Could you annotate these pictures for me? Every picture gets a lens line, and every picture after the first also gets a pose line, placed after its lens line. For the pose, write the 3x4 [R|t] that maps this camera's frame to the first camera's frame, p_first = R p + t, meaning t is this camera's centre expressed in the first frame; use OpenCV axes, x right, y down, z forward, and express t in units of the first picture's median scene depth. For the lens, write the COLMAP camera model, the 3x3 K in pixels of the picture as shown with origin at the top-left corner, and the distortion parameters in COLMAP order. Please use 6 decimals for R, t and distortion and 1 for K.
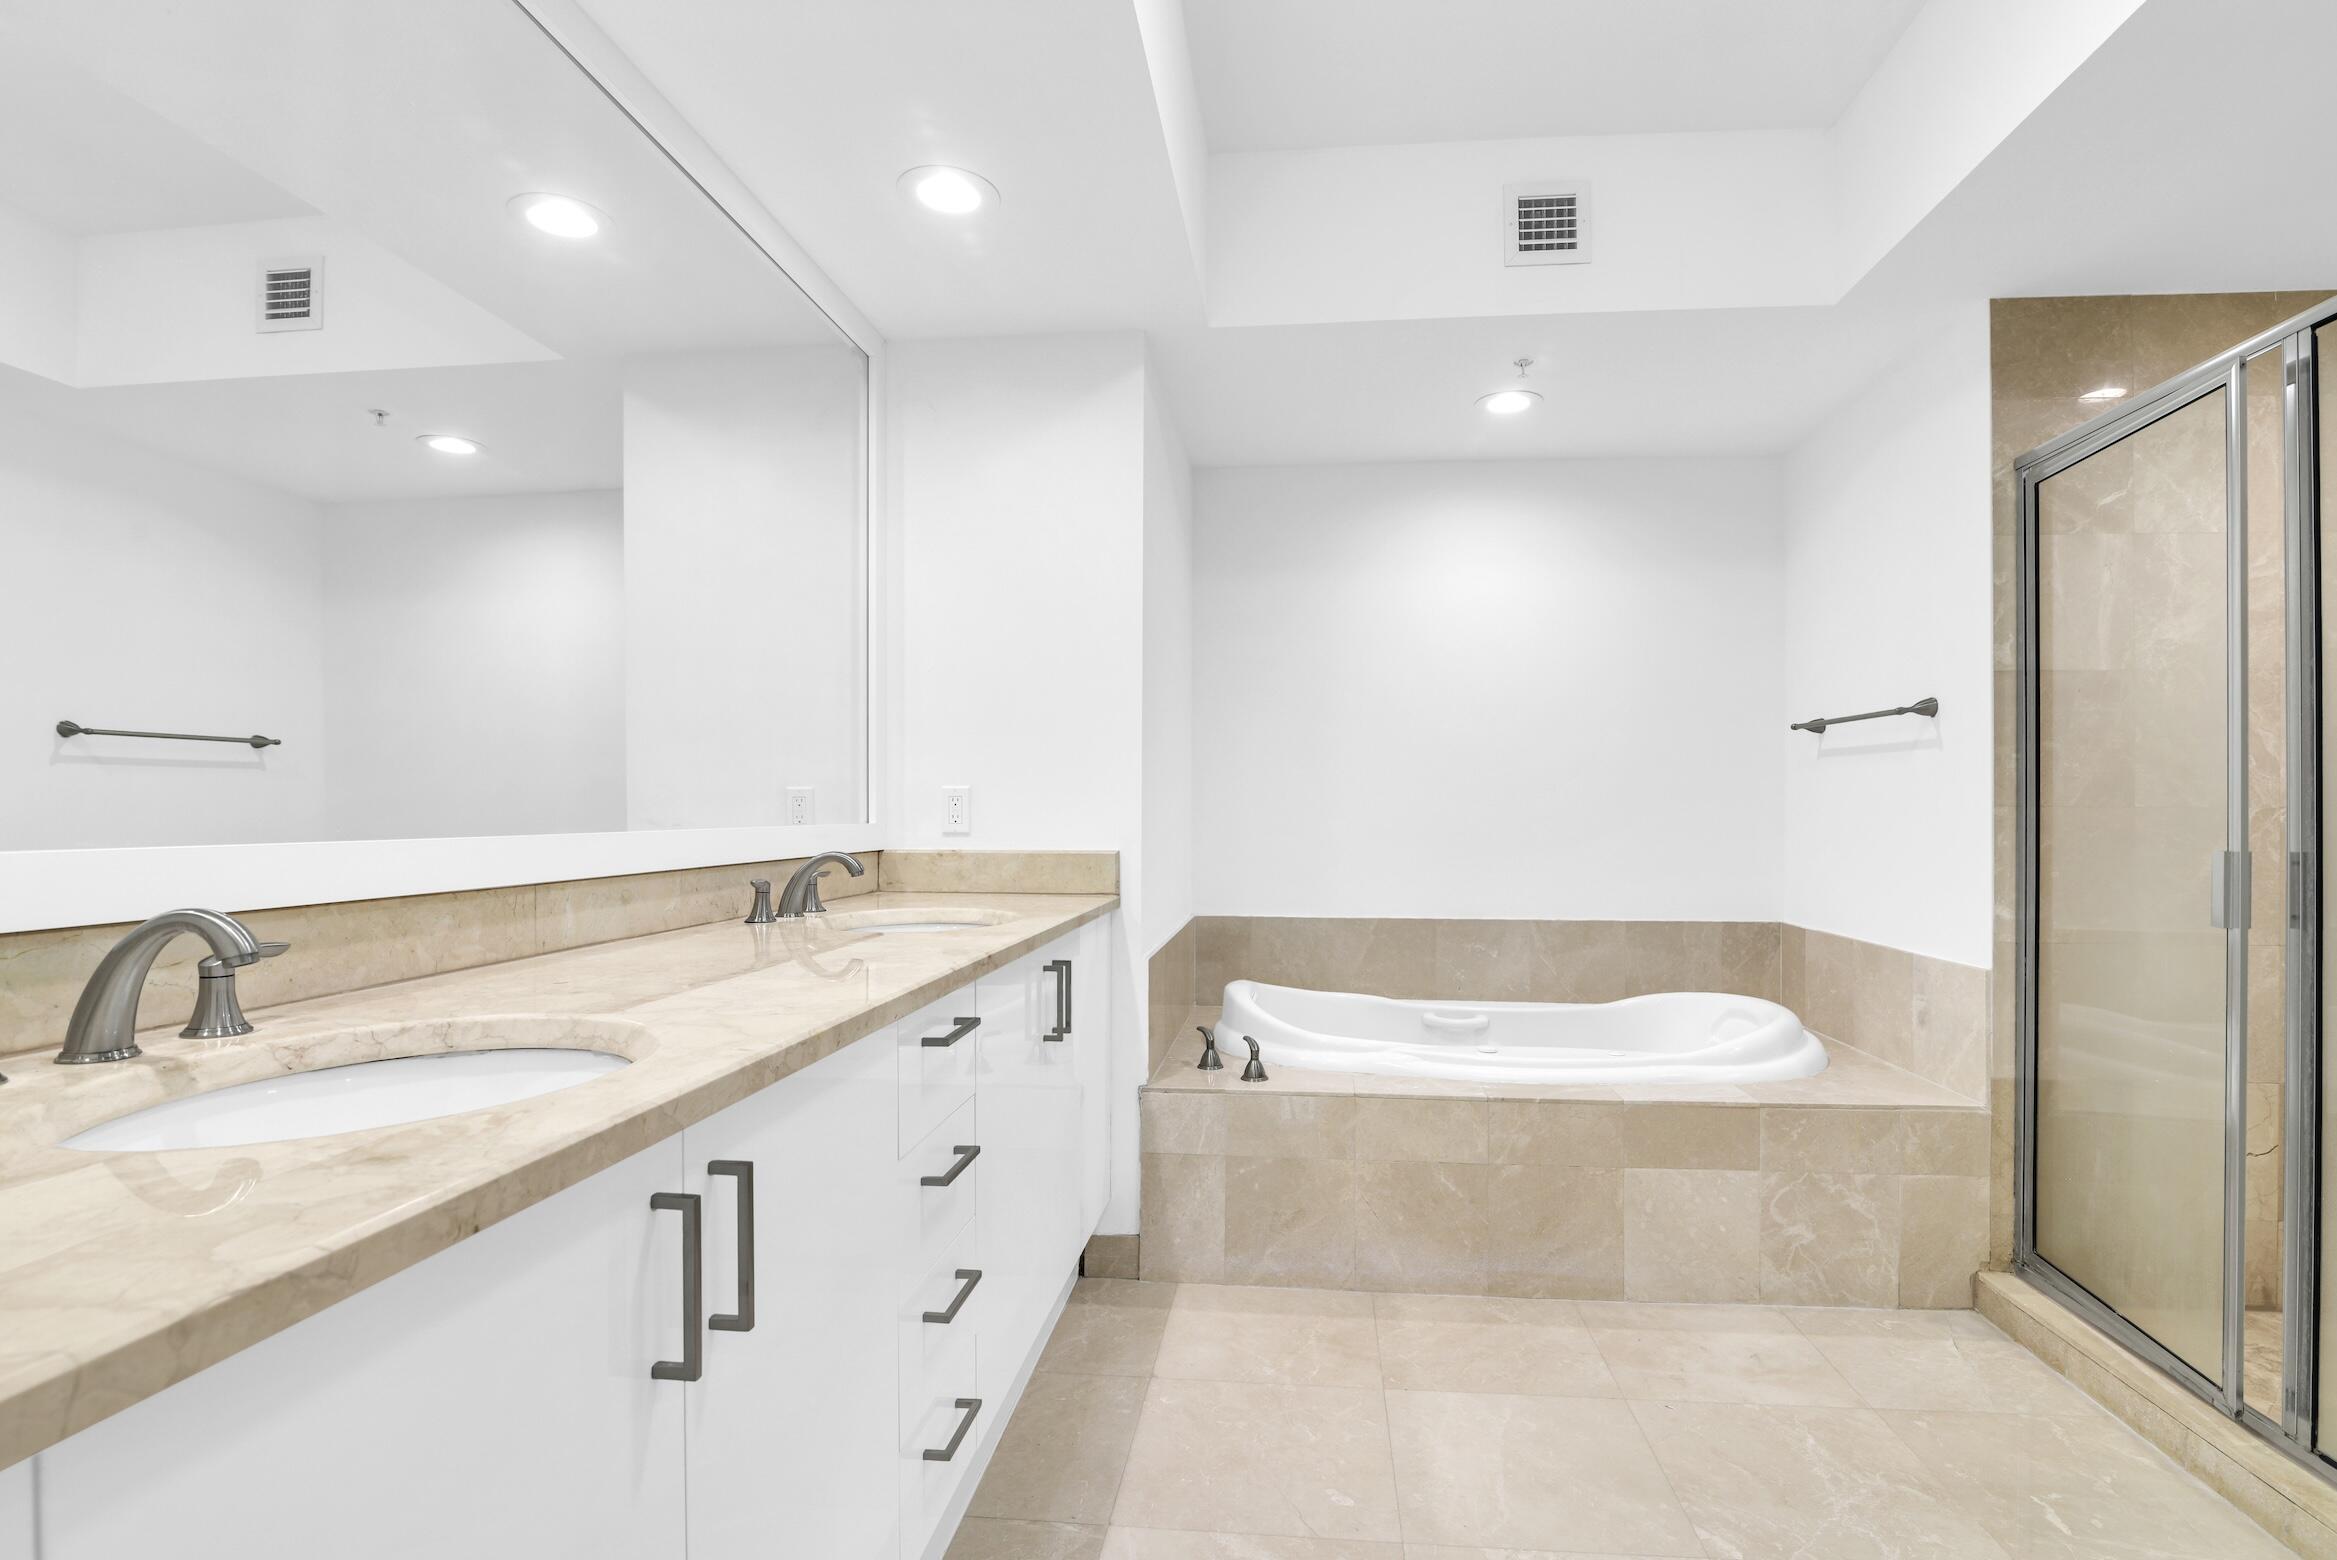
lens RADIAL K [[1120.7, 0, 1176.4], [0, 1120.7, 790.7], [0, 0, 1]] dist [-0.021484, 0.000601]
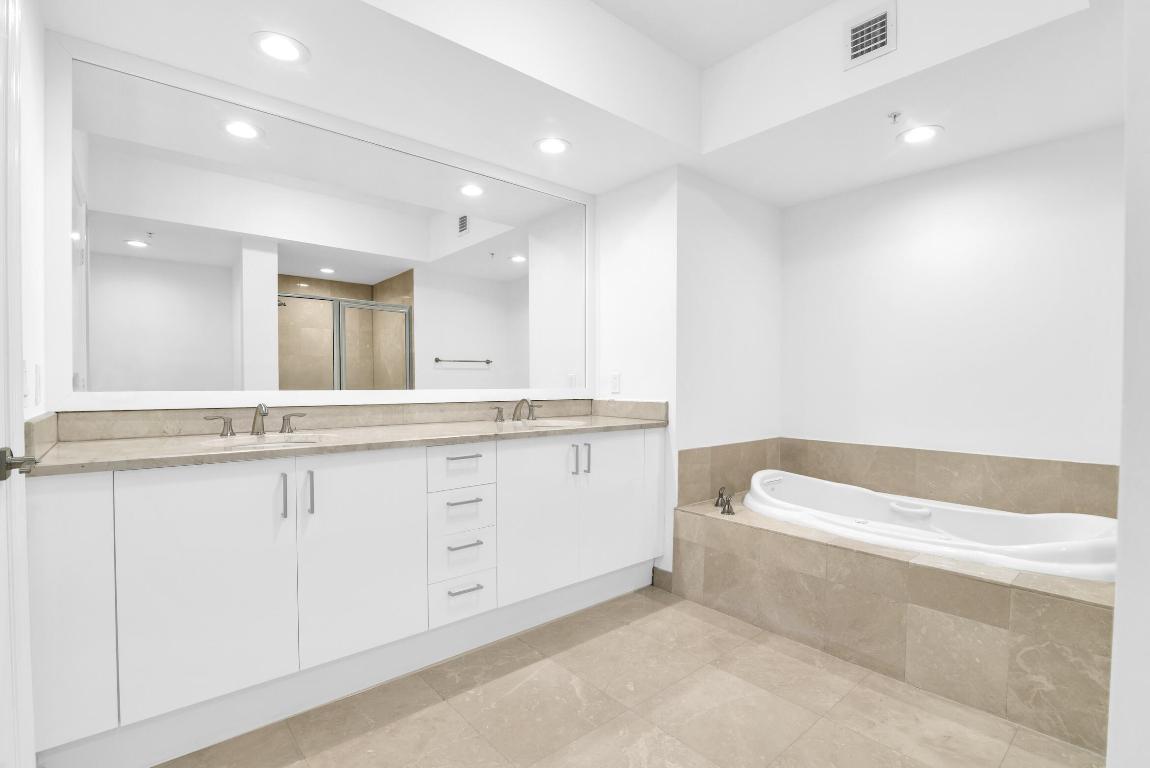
lens RADIAL K [[530.3, 0, 573.0], [0, 530.3, 385.9], [0, 0, 1]] dist [-0.018051, 0.000276]
pose [[0.721874, 0.005050, -0.692006, 0.571121], [0.008821, 0.999825, 0.016497, 0.003377], [0.691968, -0.018013, 0.721703, 0.108223]]
